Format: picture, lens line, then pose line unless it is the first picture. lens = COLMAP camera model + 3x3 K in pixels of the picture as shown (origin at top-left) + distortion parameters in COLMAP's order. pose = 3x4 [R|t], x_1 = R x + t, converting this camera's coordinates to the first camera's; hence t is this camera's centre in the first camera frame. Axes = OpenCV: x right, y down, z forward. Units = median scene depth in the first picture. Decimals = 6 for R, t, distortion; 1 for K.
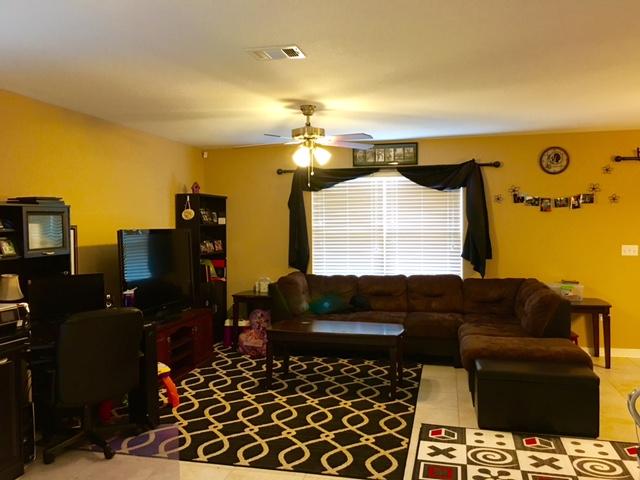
lens RADIAL K [[539.2, 0, 316.0], [0, 539.2, 236.5], [0, 0, 1]] dist [0.081552, -0.105125]
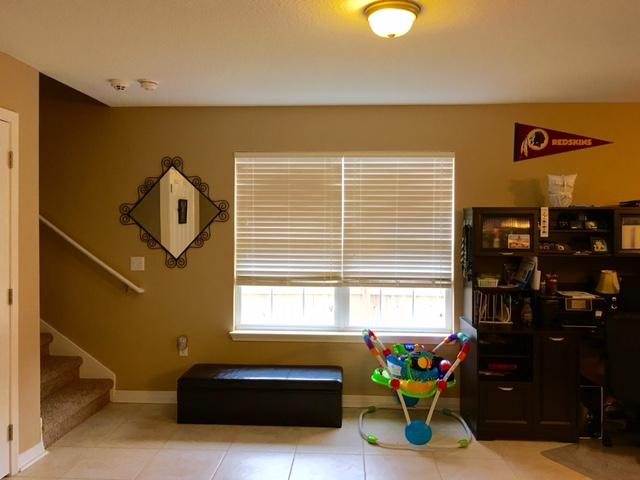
lens RADIAL K [[539.2, 0, 316.0], [0, 539.2, 236.5], [0, 0, 1]] dist [0.081552, -0.105125]
pose [[0.187209, 0.024380, -0.982017, 0.249510], [-0.033612, 0.999266, 0.018401, -0.000348], [0.981745, 0.029563, 0.187891, 0.121371]]
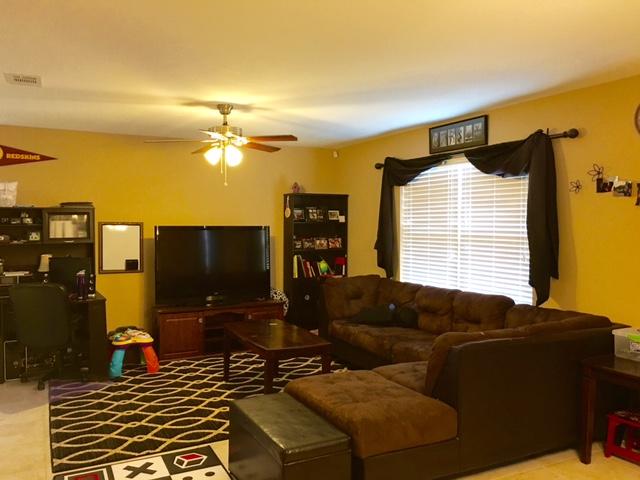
lens RADIAL K [[539.2, 0, 316.0], [0, 539.2, 236.5], [0, 0, 1]] dist [0.081552, -0.105125]
pose [[0.650094, 0.029955, -0.759263, 0.628587], [-0.024154, 0.999532, 0.018753, -0.015298], [0.759470, 0.006148, 0.650514, 0.348024]]
